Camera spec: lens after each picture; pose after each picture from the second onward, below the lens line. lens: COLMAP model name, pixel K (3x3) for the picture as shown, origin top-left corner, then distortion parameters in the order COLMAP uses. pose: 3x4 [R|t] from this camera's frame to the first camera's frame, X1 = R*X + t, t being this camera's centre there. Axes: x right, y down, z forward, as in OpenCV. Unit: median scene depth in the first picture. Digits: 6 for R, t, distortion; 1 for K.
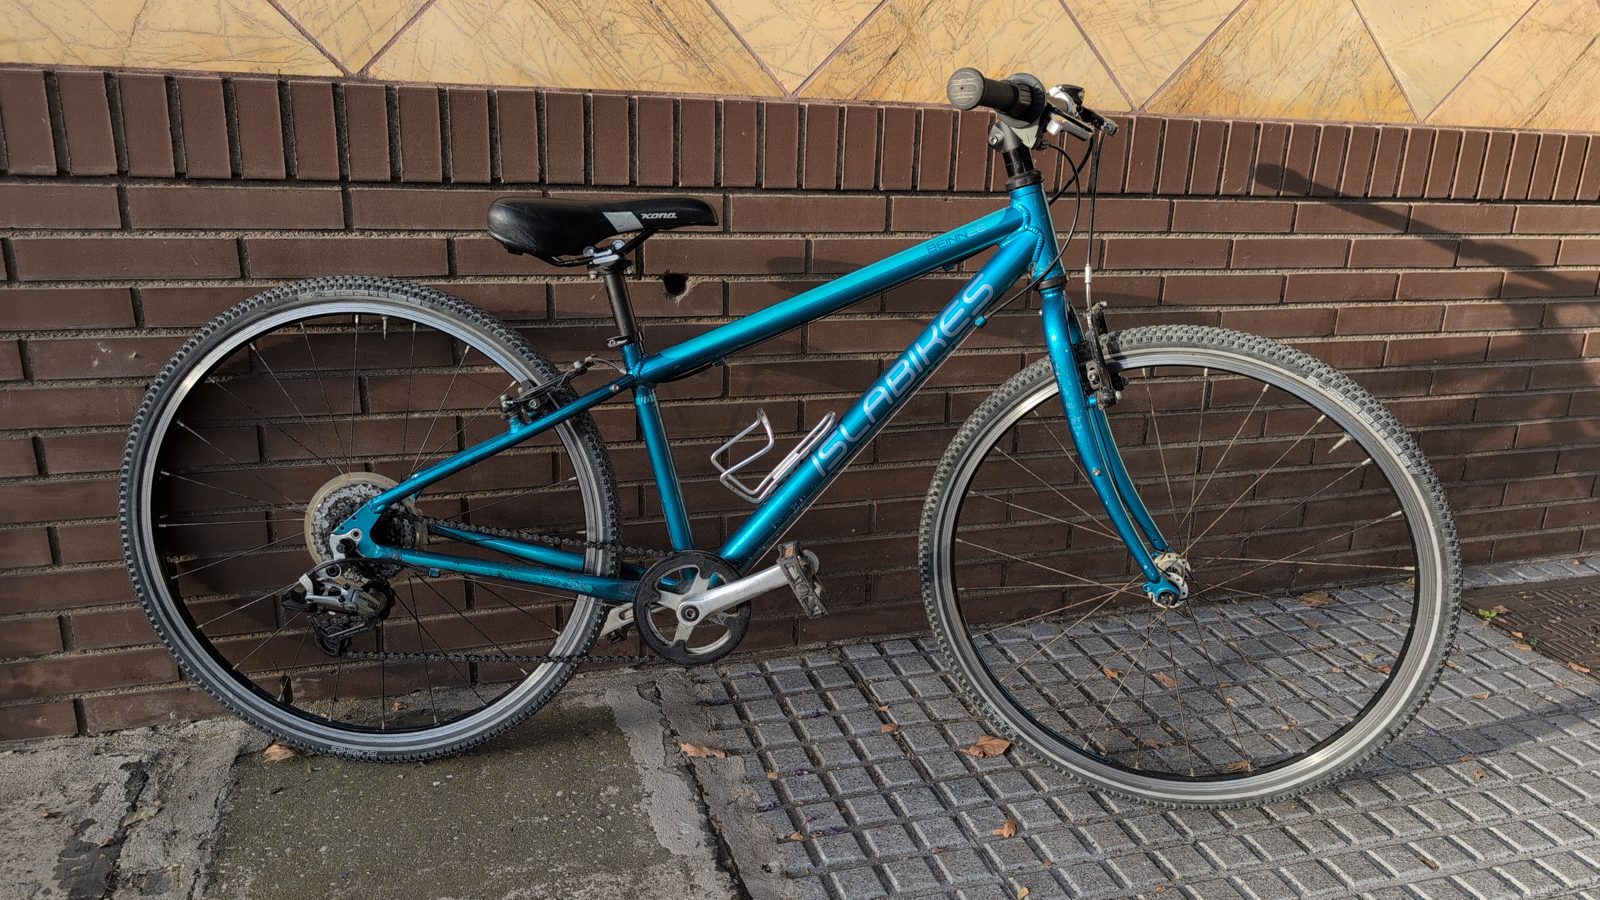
lens RADIAL K [[1134.6, 0, 801.0], [0, 1134.6, 447.2], [0, 0, 1]] dist [0.031179, -0.023782]
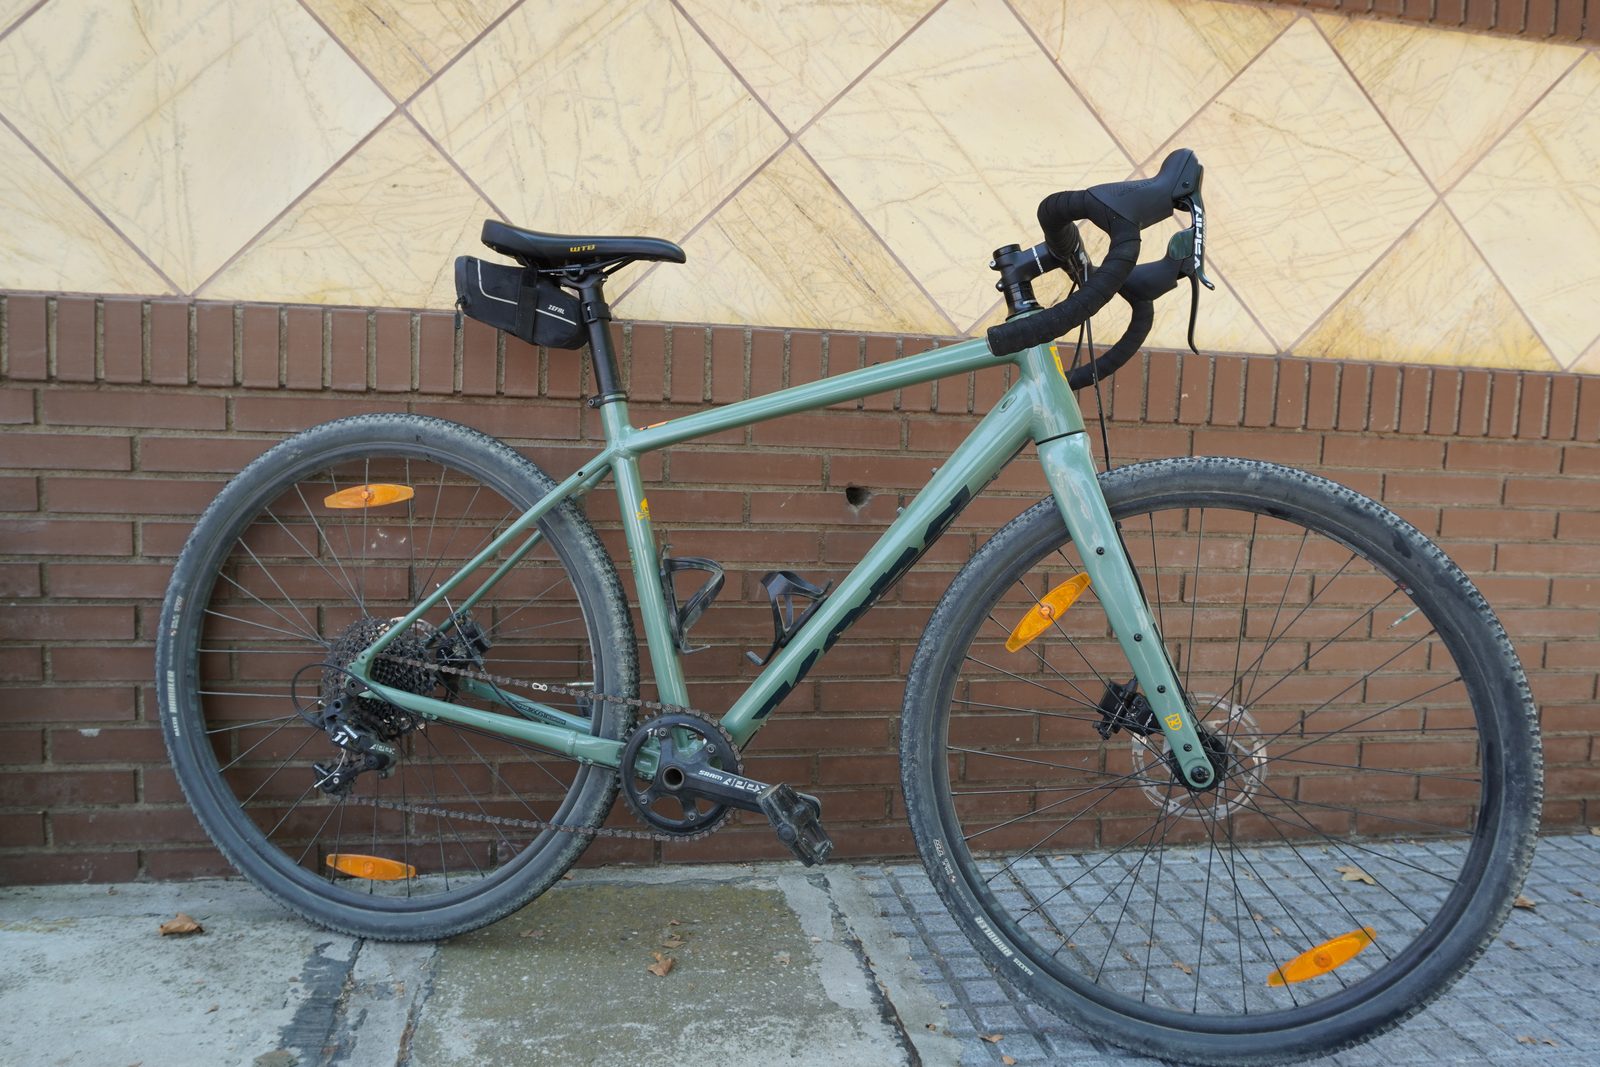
lens RADIAL K [[1160.1, 0, 808.4], [0, 1160.1, 534.7], [0, 0, 1]] dist [-0.038246, 0.017927]
pose [[0.991115, 0.012387, -0.132431, -0.006563], [-0.037921, 0.980647, -0.192077, 0.117916], [0.127489, 0.195392, 0.972404, -0.105557]]
